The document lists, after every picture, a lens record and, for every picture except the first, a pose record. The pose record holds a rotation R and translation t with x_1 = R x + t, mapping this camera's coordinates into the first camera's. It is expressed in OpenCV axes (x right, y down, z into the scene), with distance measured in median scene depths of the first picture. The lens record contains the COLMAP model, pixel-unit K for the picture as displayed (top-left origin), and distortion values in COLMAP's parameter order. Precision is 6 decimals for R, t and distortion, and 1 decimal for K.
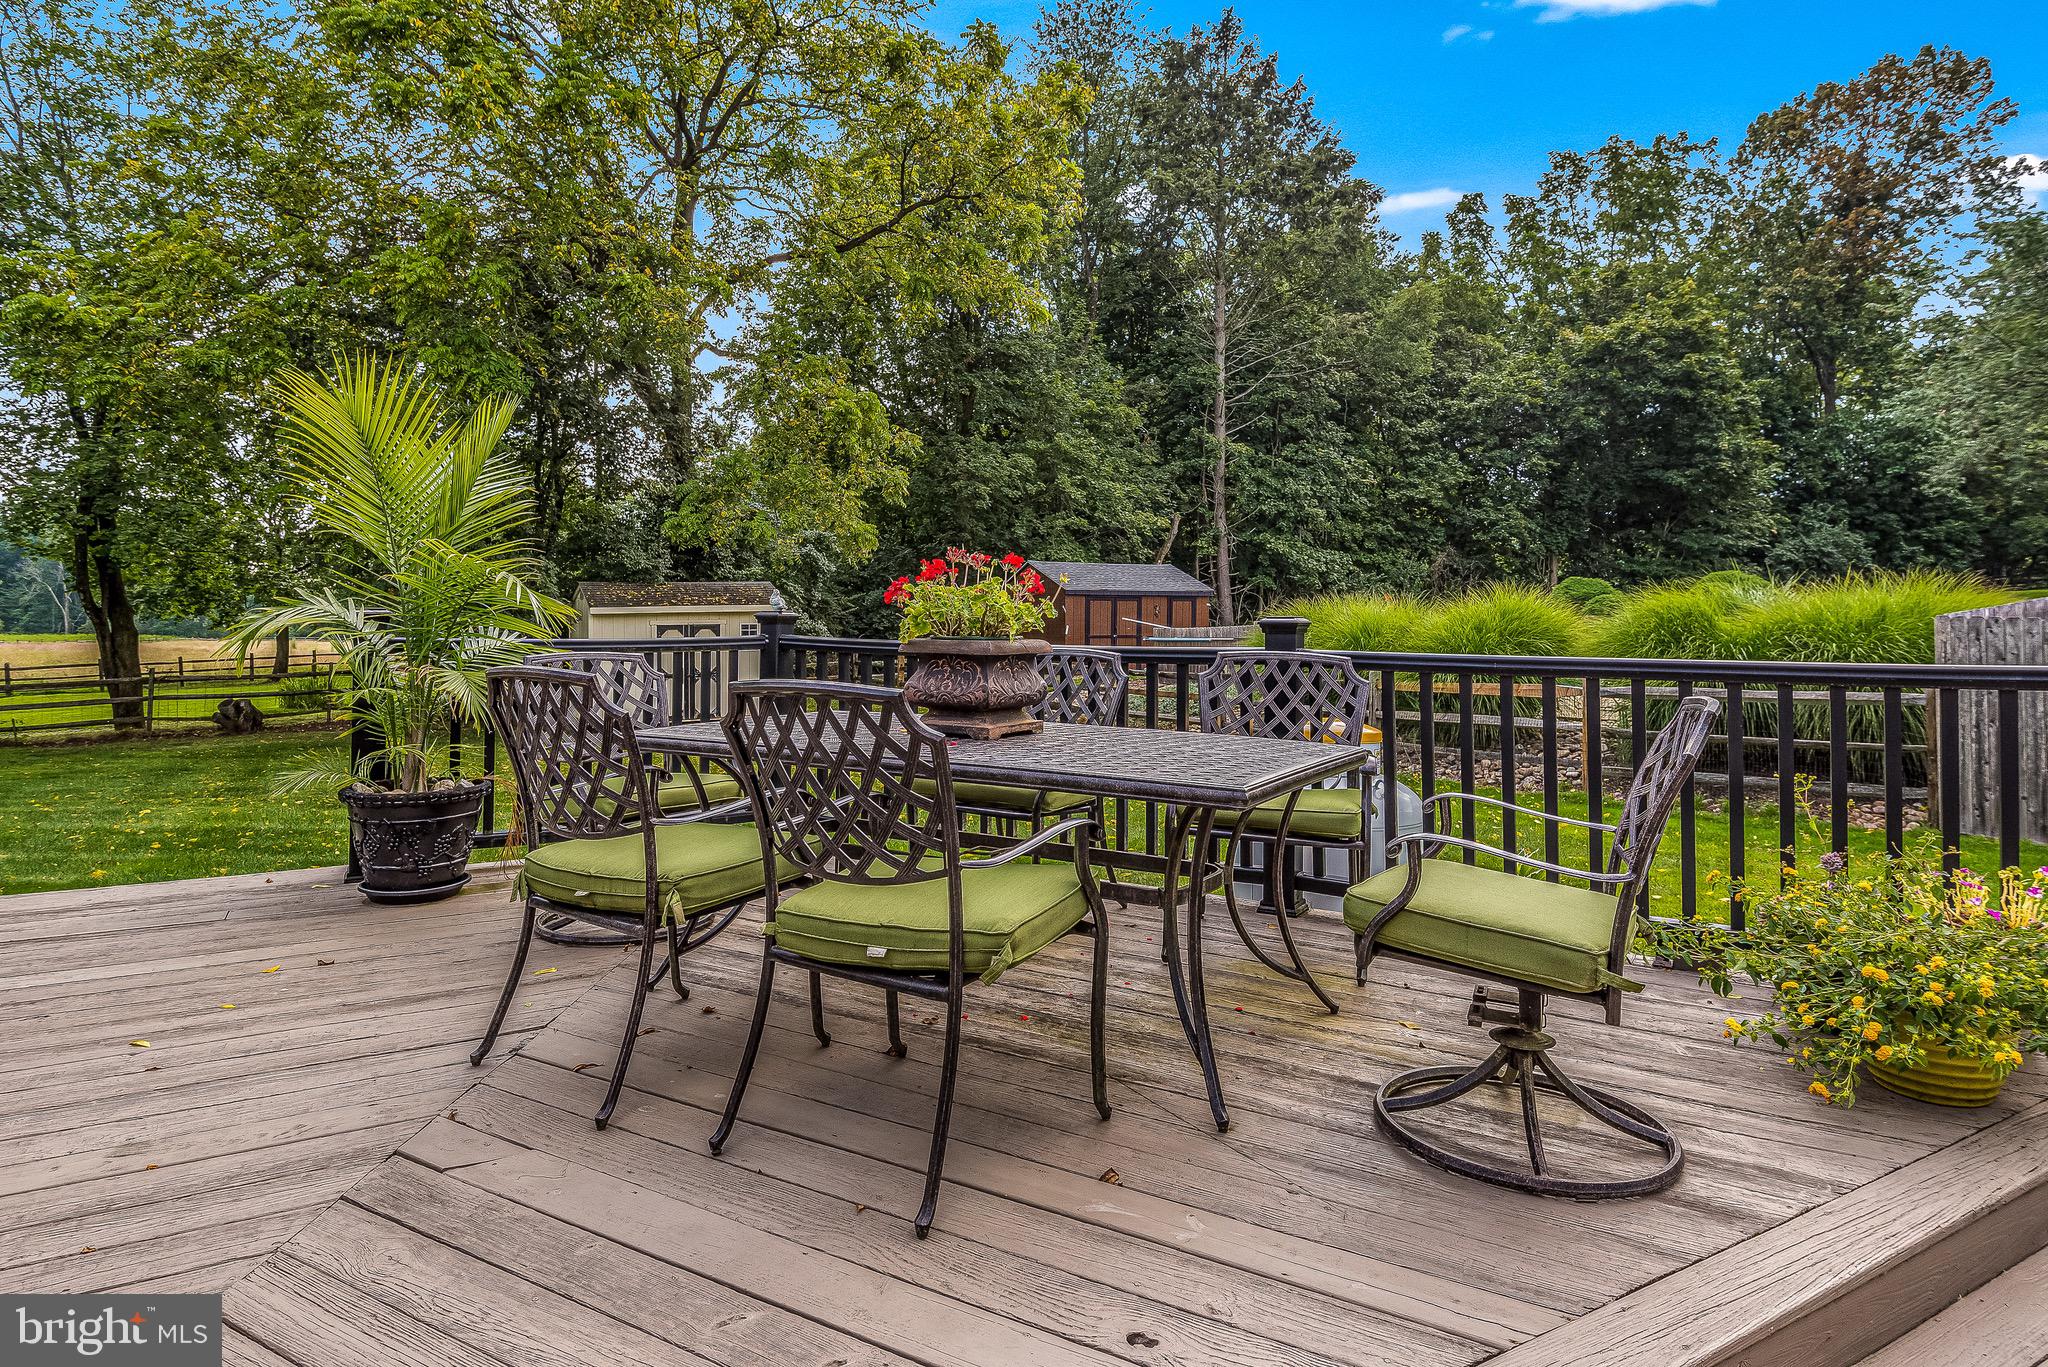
lens RADIAL K [[1154.6, 0, 1023.5], [0, 1154.6, 601.6], [0, 0, 1]] dist [0.018685, -0.009524]
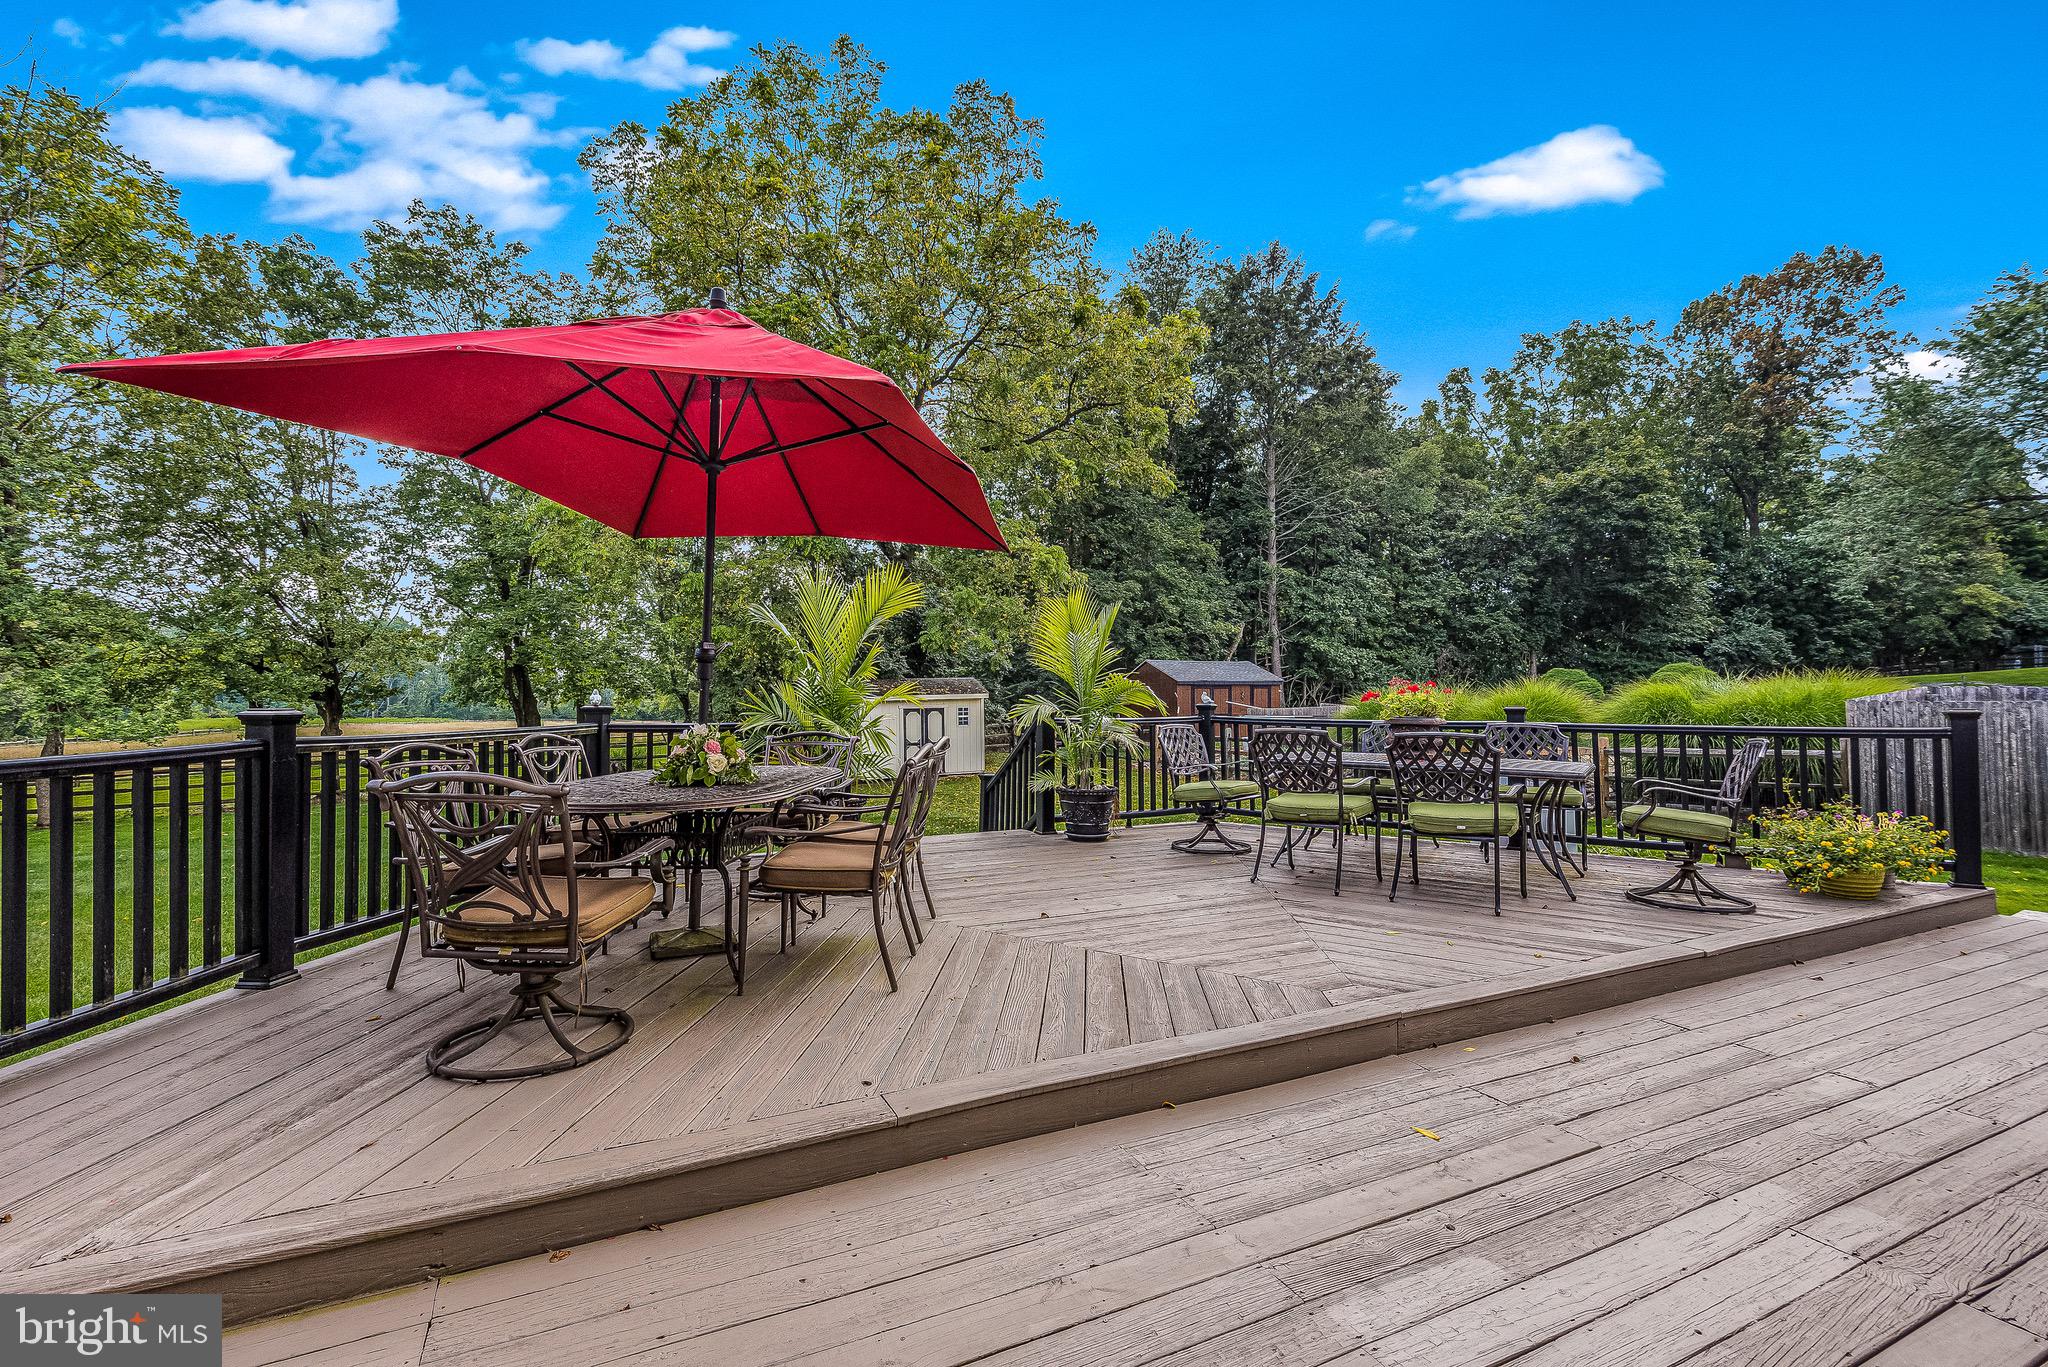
lens RADIAL K [[912.4, 0, 1011.2], [0, 912.4, 676.6], [0, 0, 1]] dist [0.003795, -0.003851]
pose [[0.997155, -0.007449, -0.075008, -0.056445], [0.006594, 0.999911, -0.011638, -0.002862], [0.075088, 0.011110, 0.997115, -0.071448]]
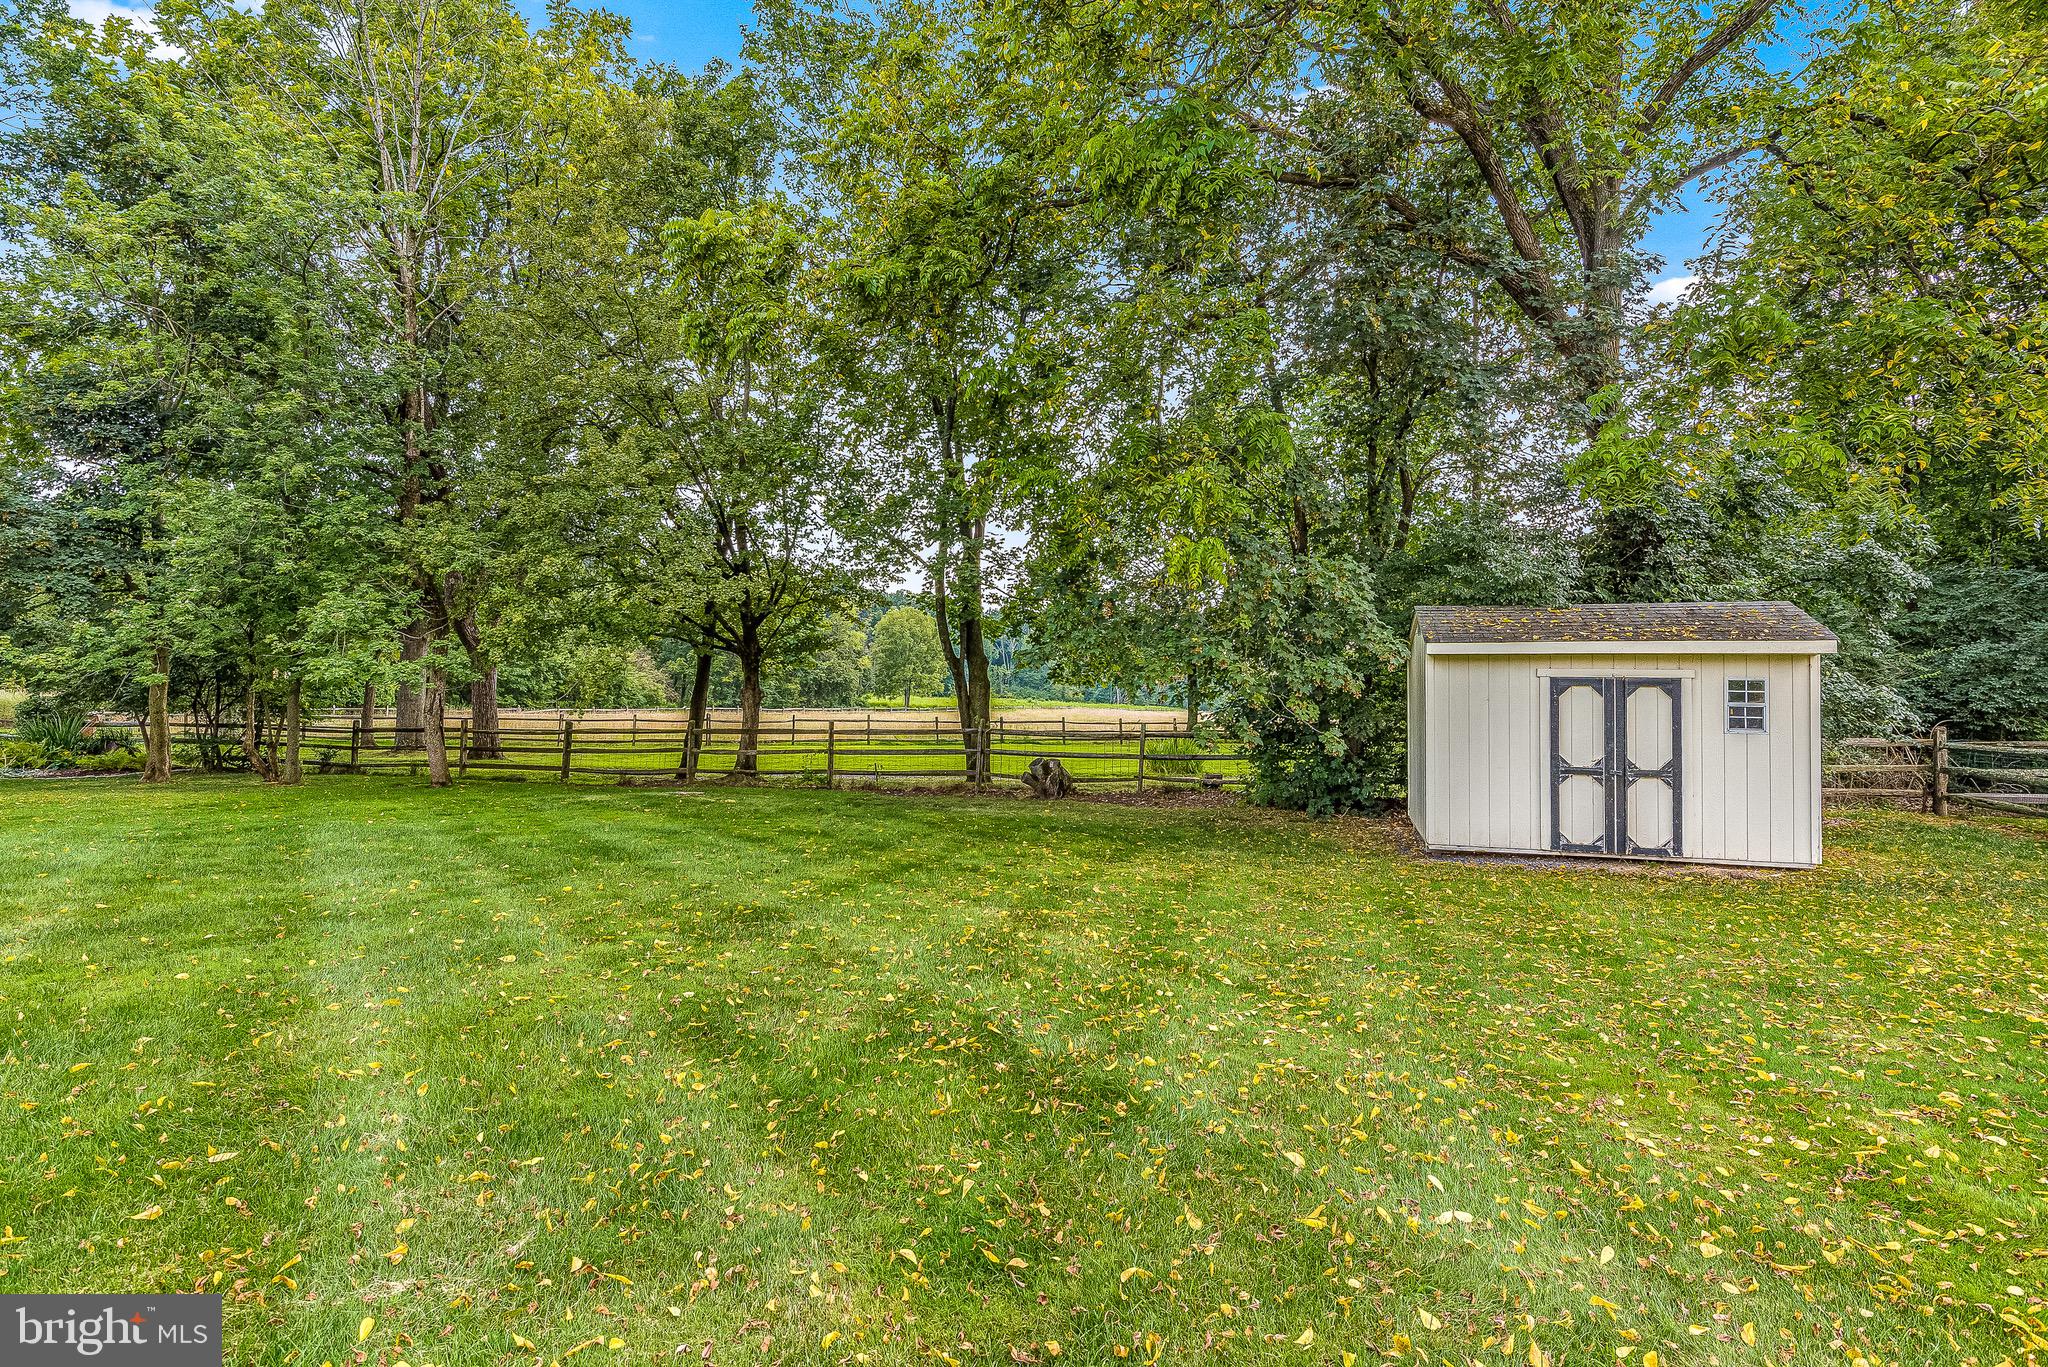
lens RADIAL K [[1019.1, 0, 1021.0], [0, 1019.1, 661.6], [0, 0, 1]] dist [0.001005, -0.001227]
pose [[0.698018, -0.001586, -0.716078, -0.083254], [-0.017951, 0.999645, -0.019712, 0.015904], [0.715855, 0.026614, 0.697742, 0.274752]]
